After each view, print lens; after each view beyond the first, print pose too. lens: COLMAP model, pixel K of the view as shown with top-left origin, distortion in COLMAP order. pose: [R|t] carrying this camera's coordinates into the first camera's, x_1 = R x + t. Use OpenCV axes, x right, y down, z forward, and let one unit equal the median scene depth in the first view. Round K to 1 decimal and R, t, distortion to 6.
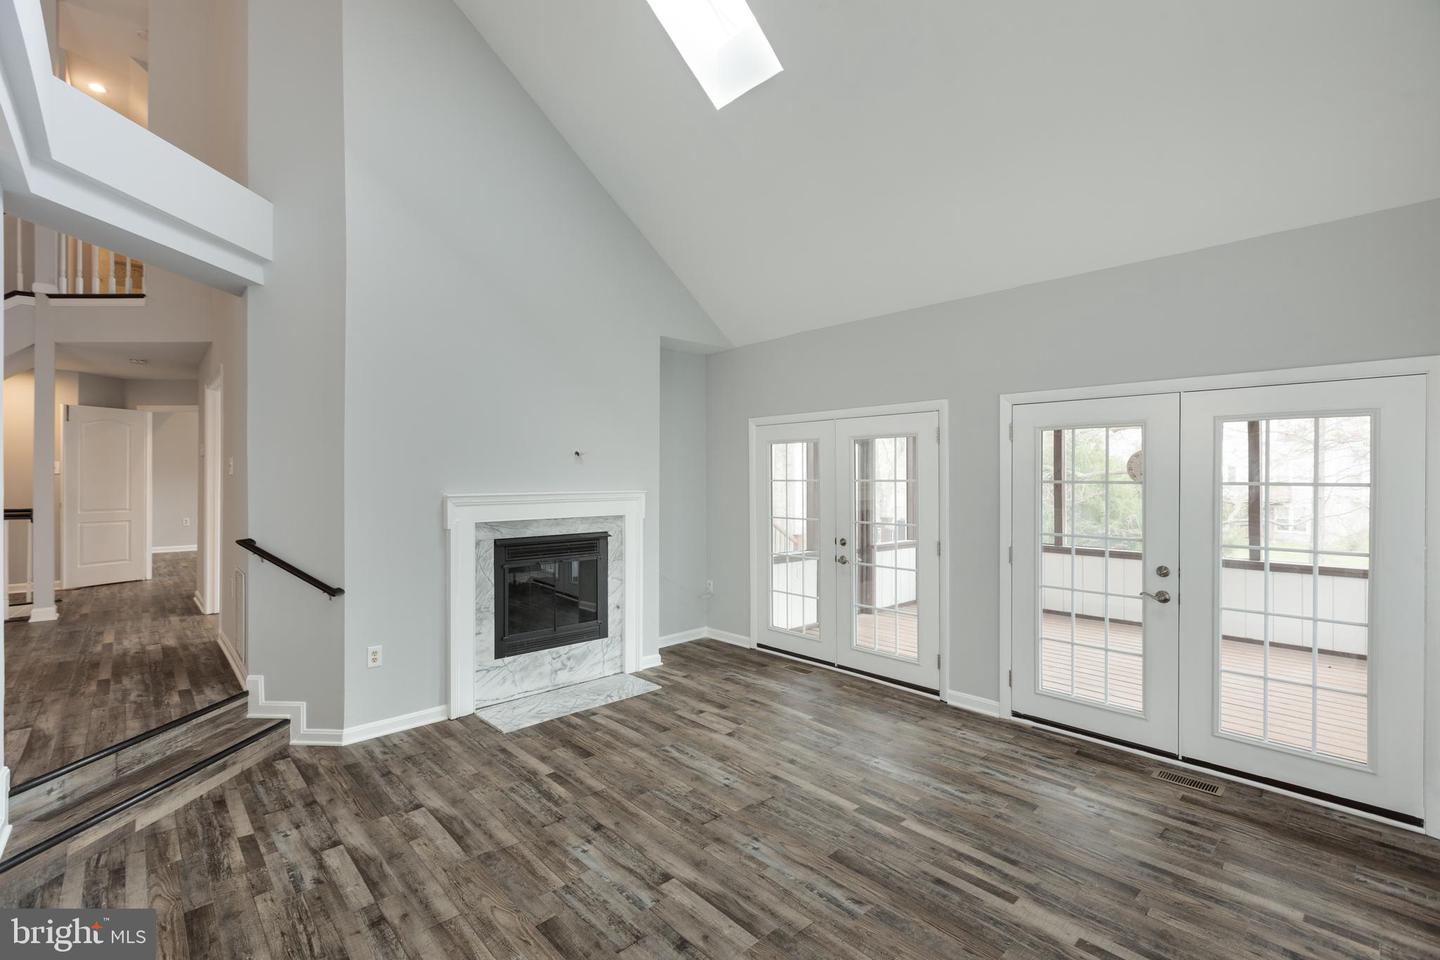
lens RADIAL K [[643.8, 0, 713.7], [0, 643.8, 478.1], [0, 0, 1]] dist [0.000310, -0.000213]
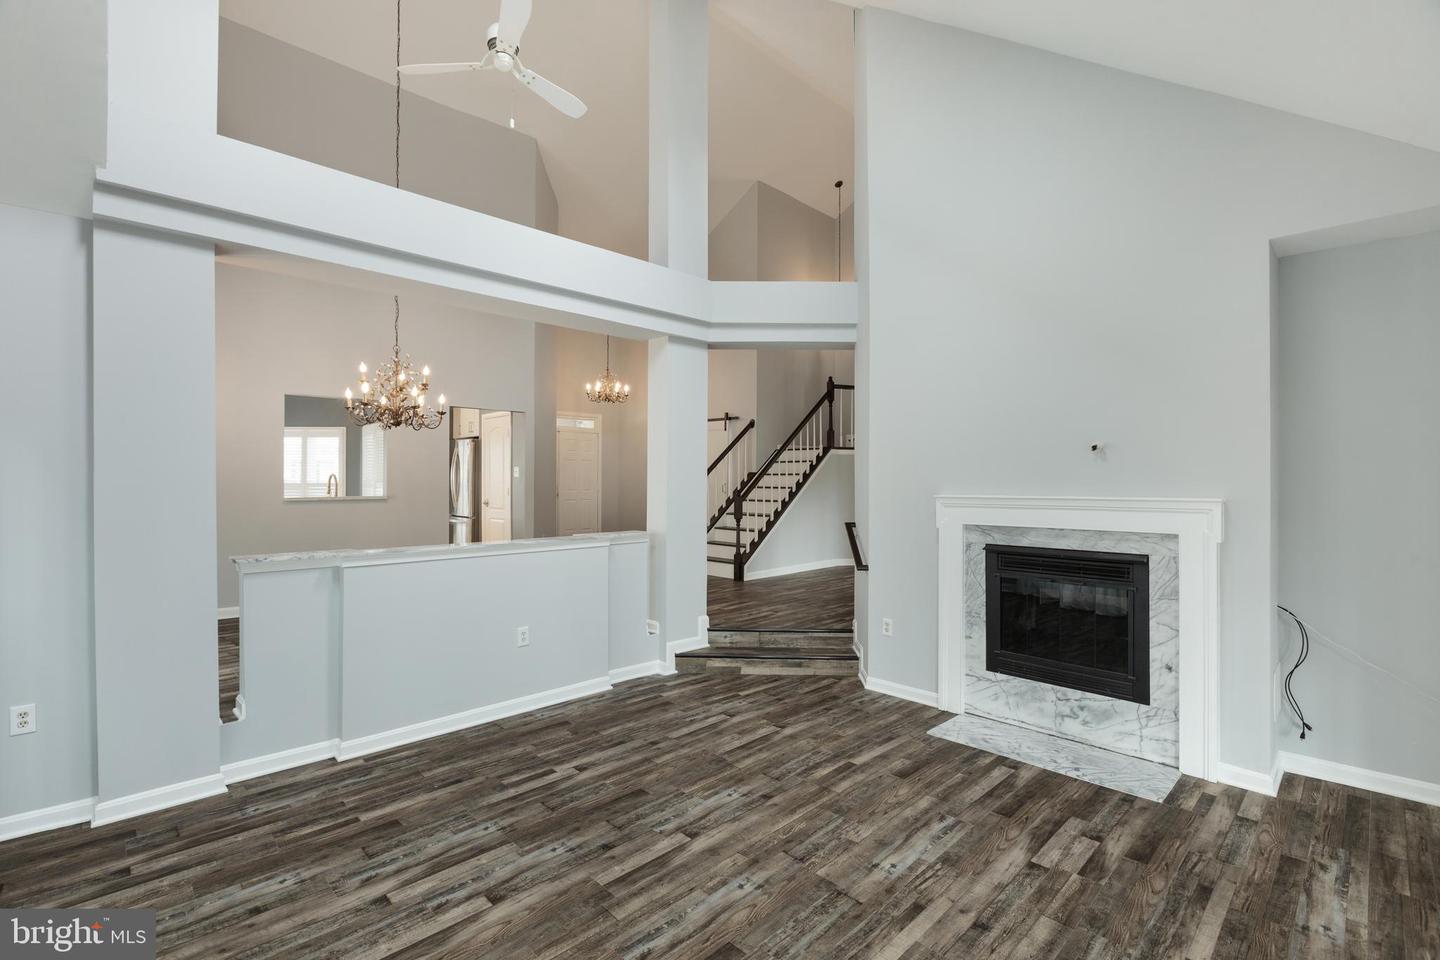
lens RADIAL K [[642.0, 0, 721.6], [0, 642.0, 480.3], [0, 0, 1]] dist [-0.009012, -0.000215]
pose [[0.024562, -0.001165, -0.999698, 0.653549], [-0.002561, 0.999996, -0.001228, 0.003637], [0.999695, 0.002591, 0.024559, 0.642917]]
